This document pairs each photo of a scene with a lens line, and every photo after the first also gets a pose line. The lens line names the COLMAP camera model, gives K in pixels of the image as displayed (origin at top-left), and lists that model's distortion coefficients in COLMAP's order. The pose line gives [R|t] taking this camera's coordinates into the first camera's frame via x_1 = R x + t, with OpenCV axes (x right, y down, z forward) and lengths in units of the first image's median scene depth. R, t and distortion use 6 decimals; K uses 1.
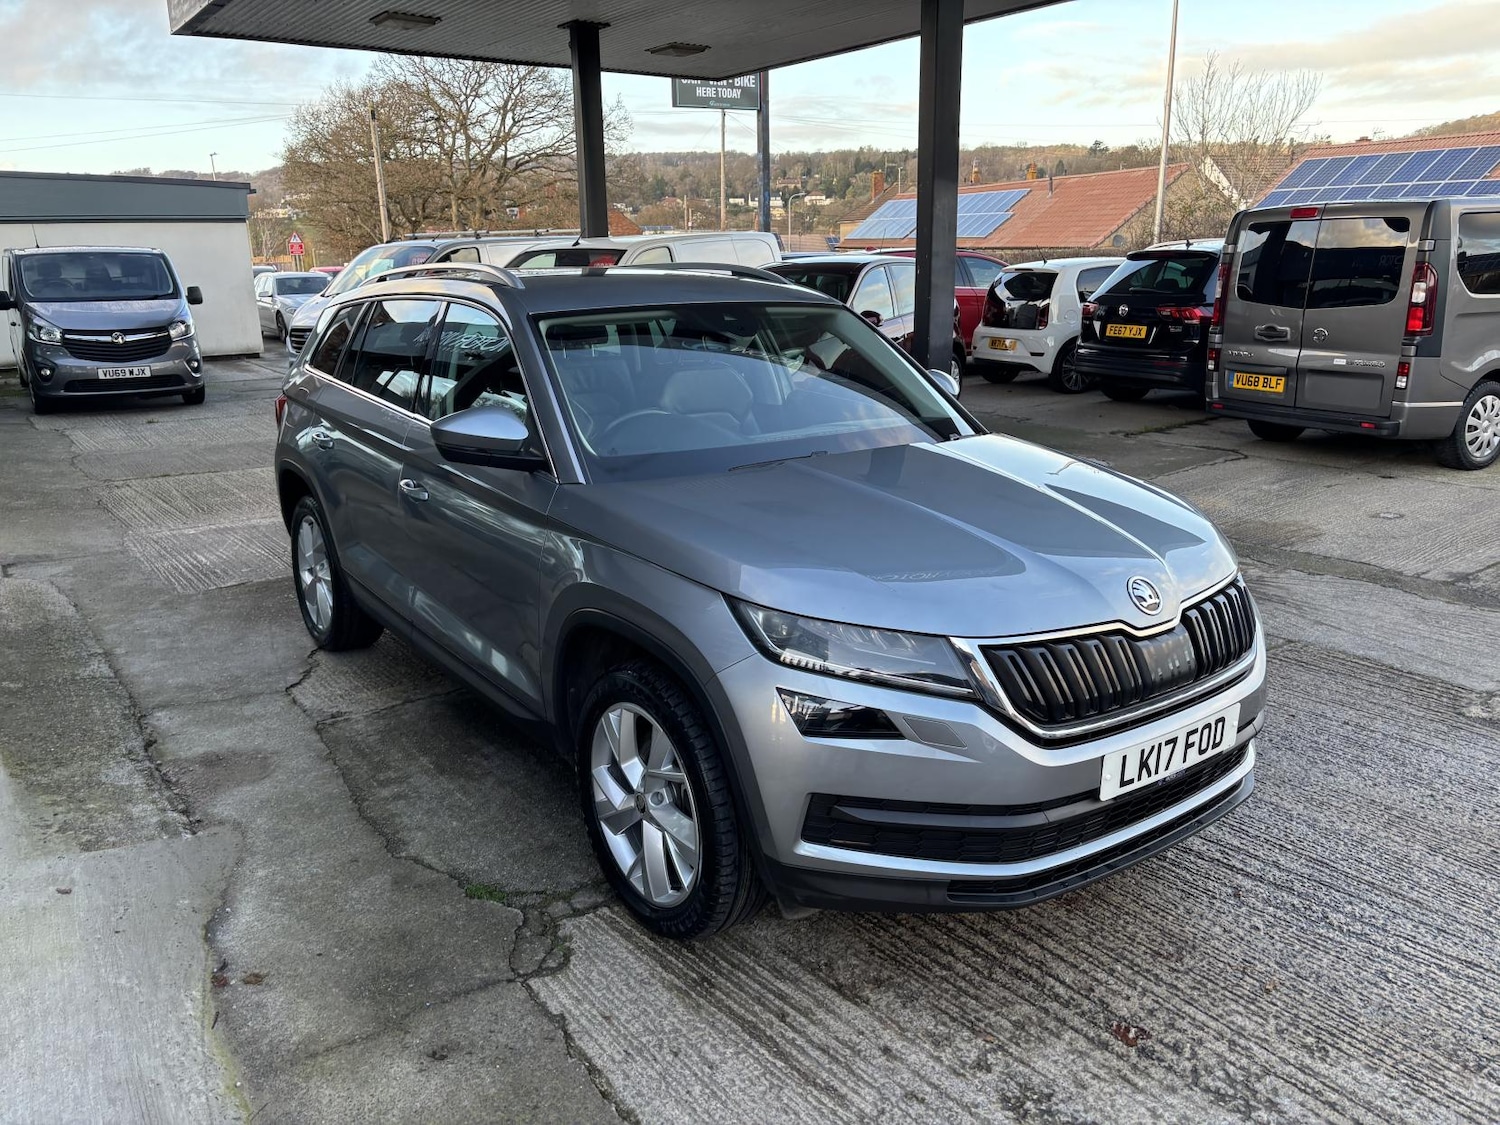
lens RADIAL K [[1133.7, 0, 740.3], [0, 1133.7, 564.3], [0, 0, 1]] dist [0.048879, -0.053790]
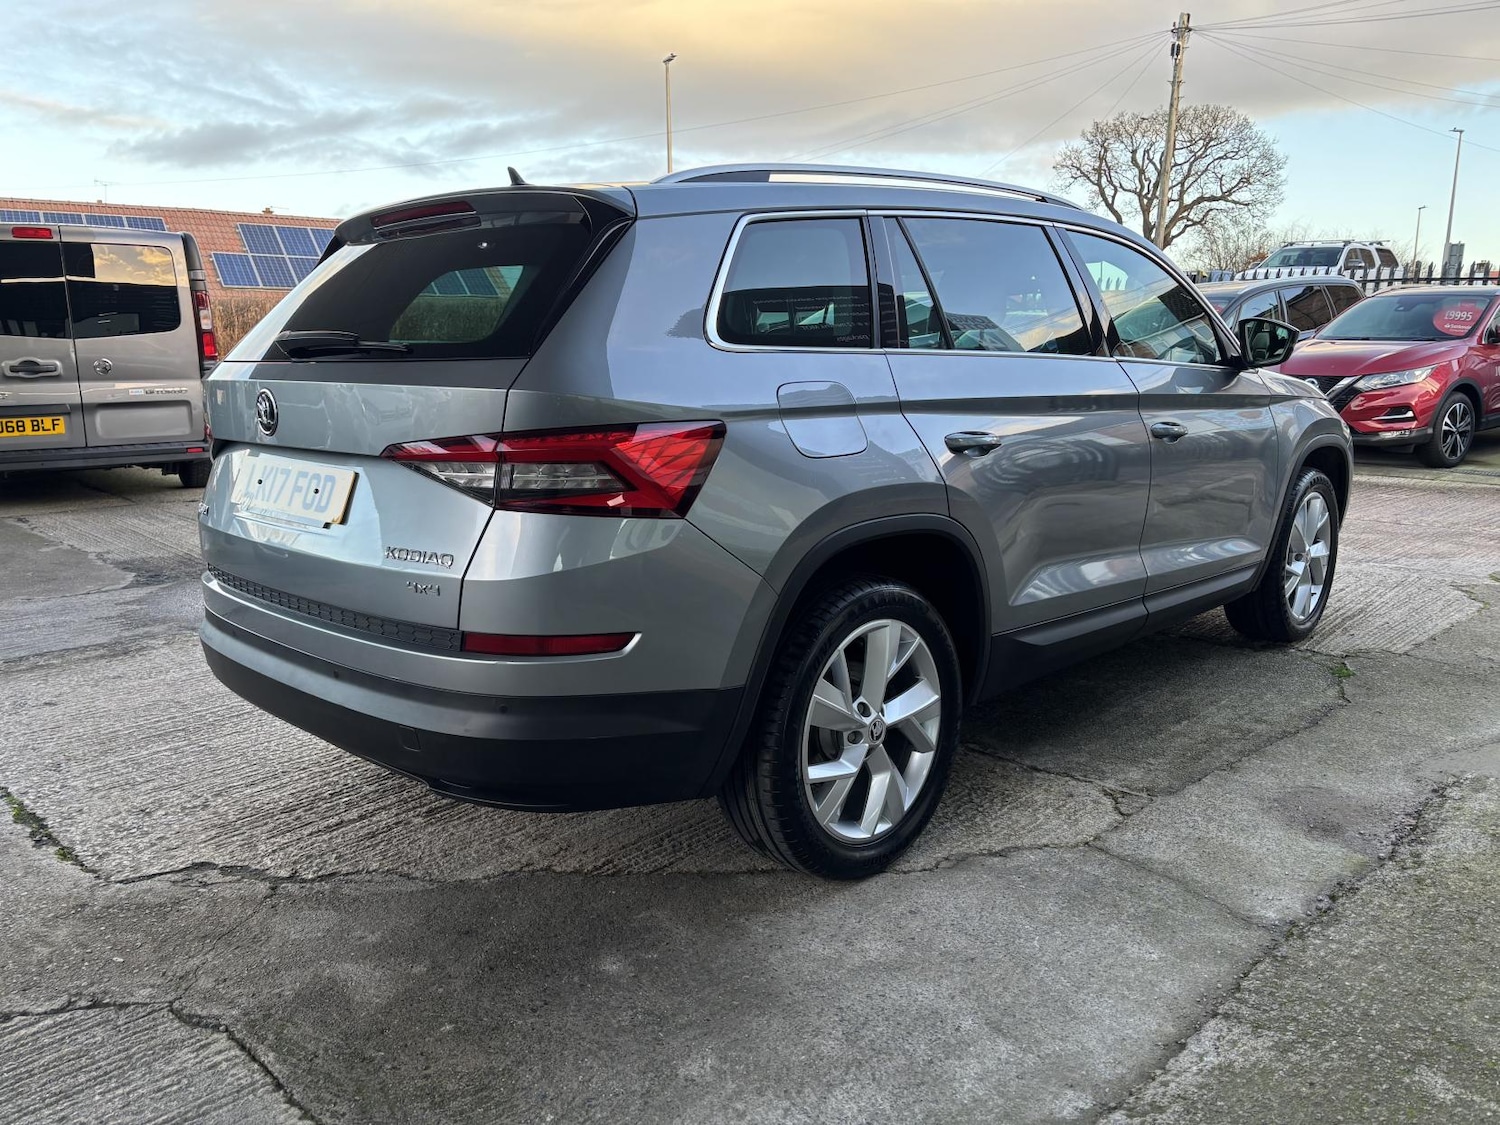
lens RADIAL K [[1133.7, 0, 737.4], [0, 1133.7, 561.7], [0, 0, 1]] dist [0.048879, -0.053790]
pose [[-0.168852, -0.177025, 0.969614, -1.312851], [0.265846, 0.939101, 0.217750, -0.299237], [-0.949113, 0.294536, -0.111507, 1.693065]]
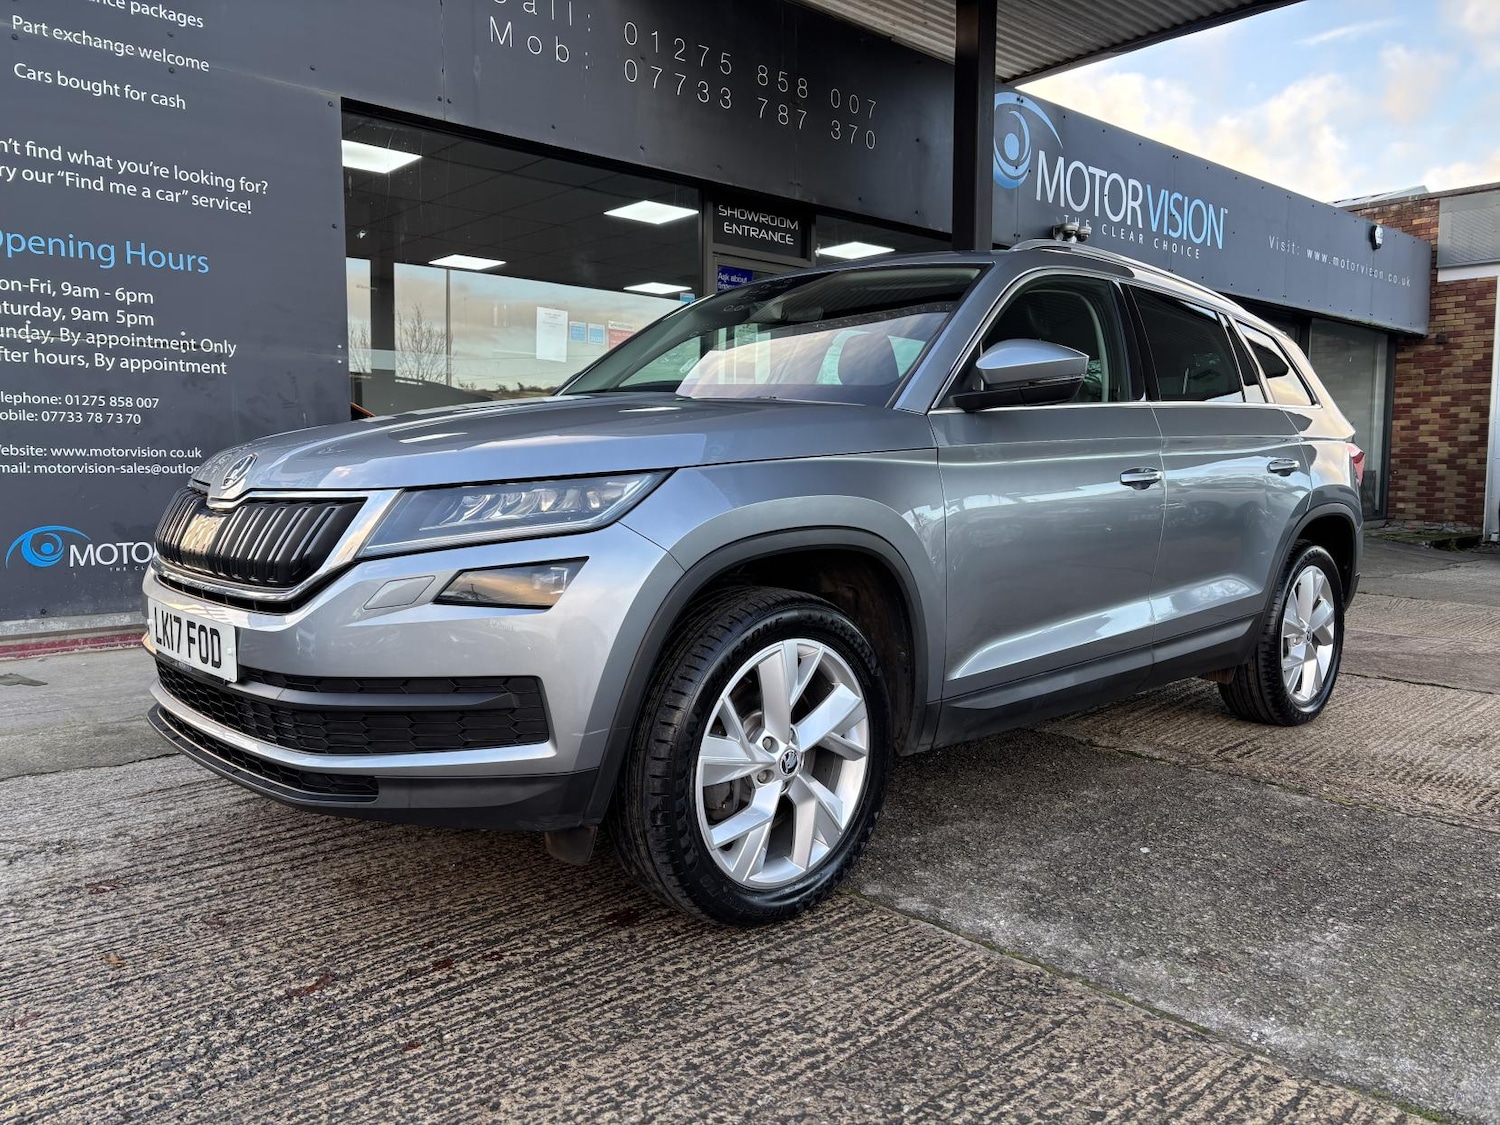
lens RADIAL K [[1133.7, 0, 741.1], [0, 1133.7, 561.5], [0, 0, 1]] dist [0.048879, -0.053790]
pose [[0.124390, 0.098374, -0.987345, 1.061063], [-0.271095, 0.960582, 0.061554, -0.056713], [0.954481, 0.260007, 0.146156, 1.016436]]
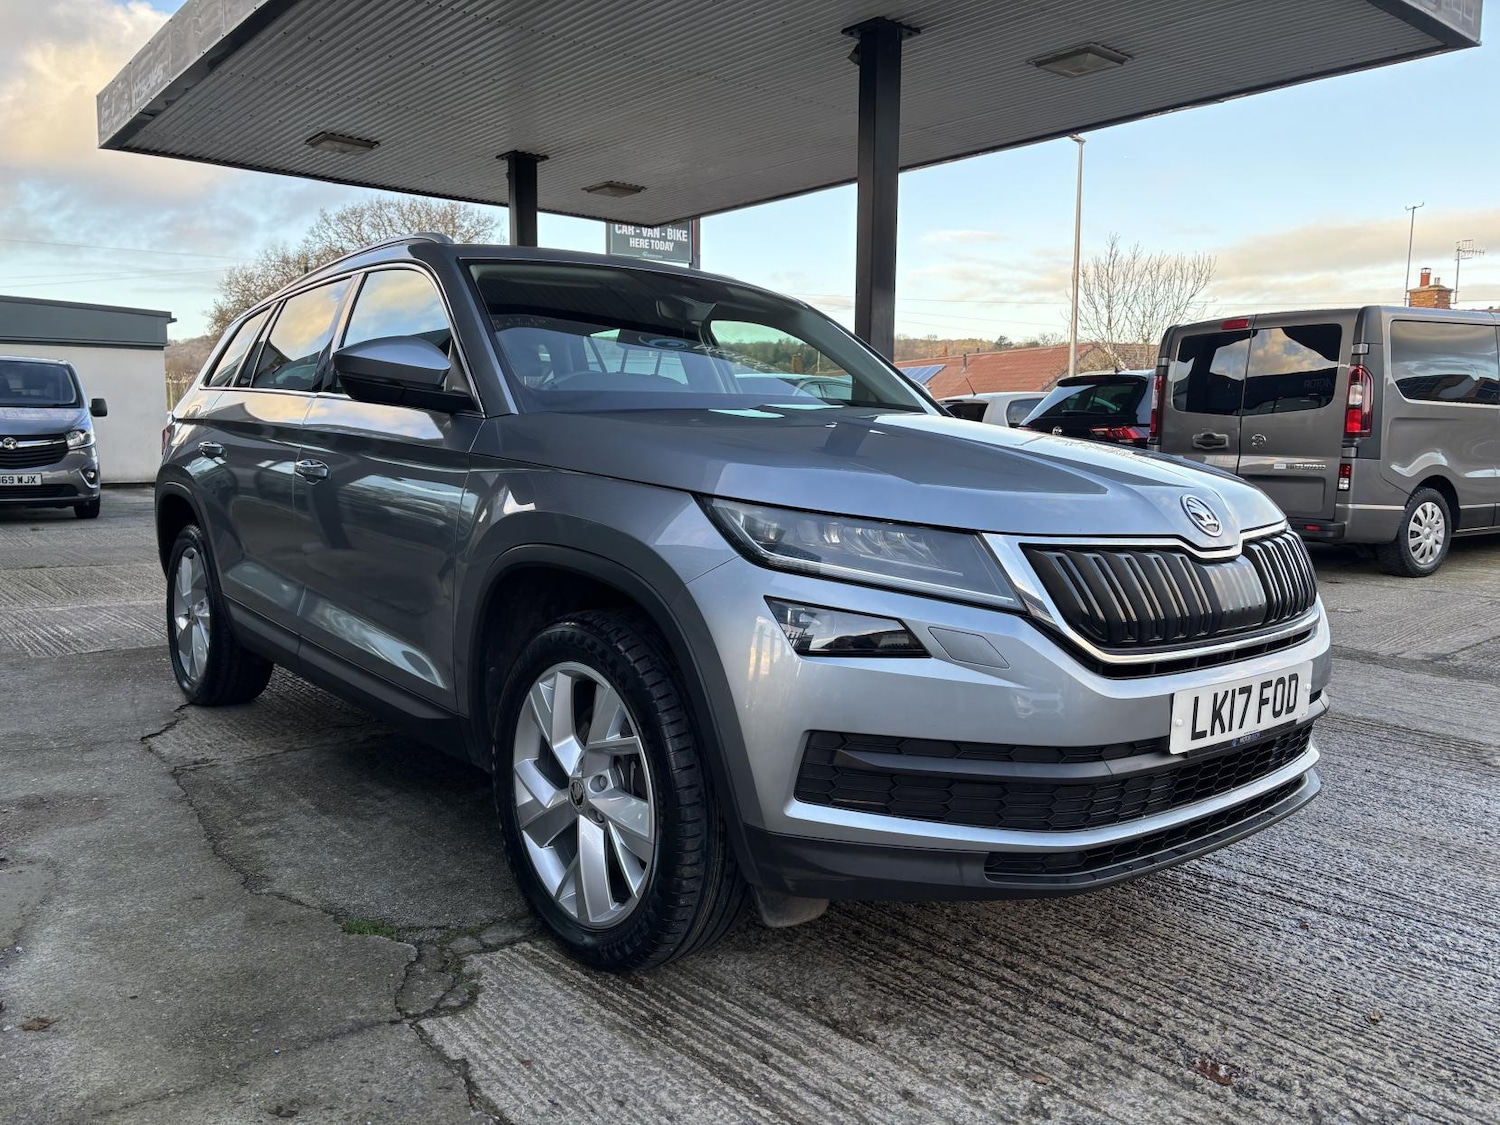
lens RADIAL K [[1133.7, 0, 743.6], [0, 1133.7, 560.1], [0, 0, 1]] dist [0.048879, -0.053790]
pose [[0.997290, 0.018344, 0.071251, -0.028055], [-0.007216, 0.988137, -0.153408, 0.150157], [-0.073220, 0.152478, 0.985591, 0.169989]]
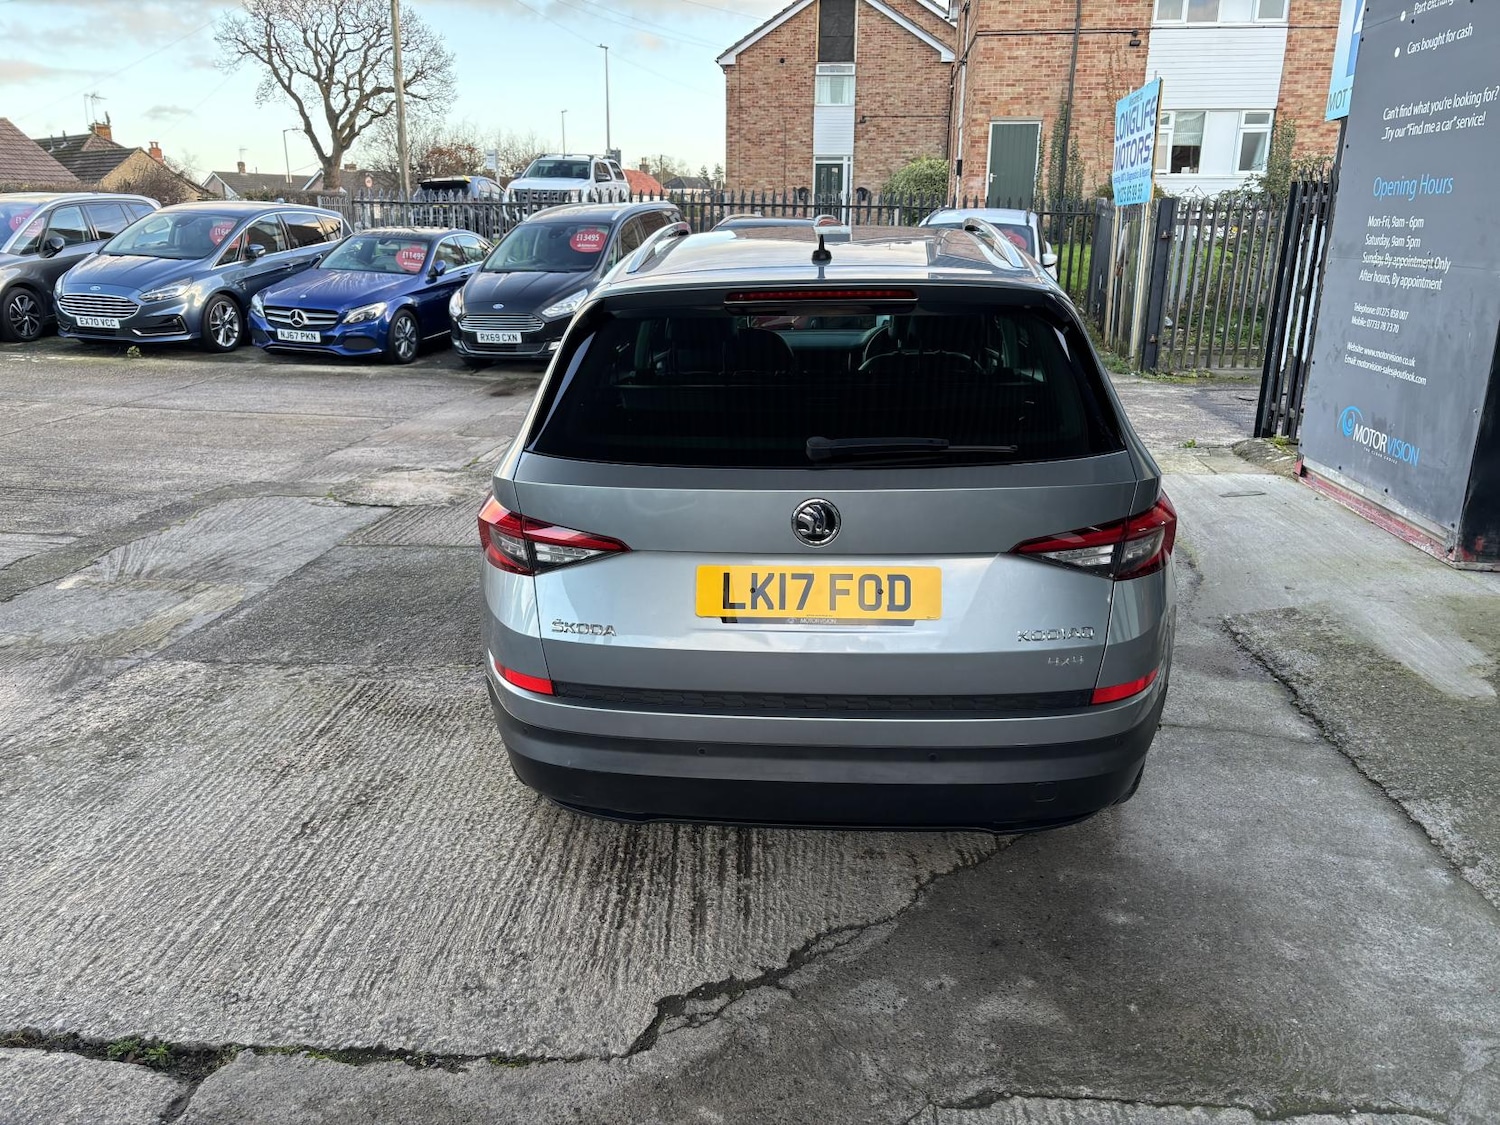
lens RADIAL K [[1133.7, 0, 746.0], [0, 1133.7, 561.8], [0, 0, 1]] dist [0.048879, -0.053790]
pose [[-0.763295, -0.171908, 0.622759, -0.946477], [0.181597, 0.867994, 0.462179, -0.624593], [-0.620003, 0.465870, -0.631317, 2.358210]]
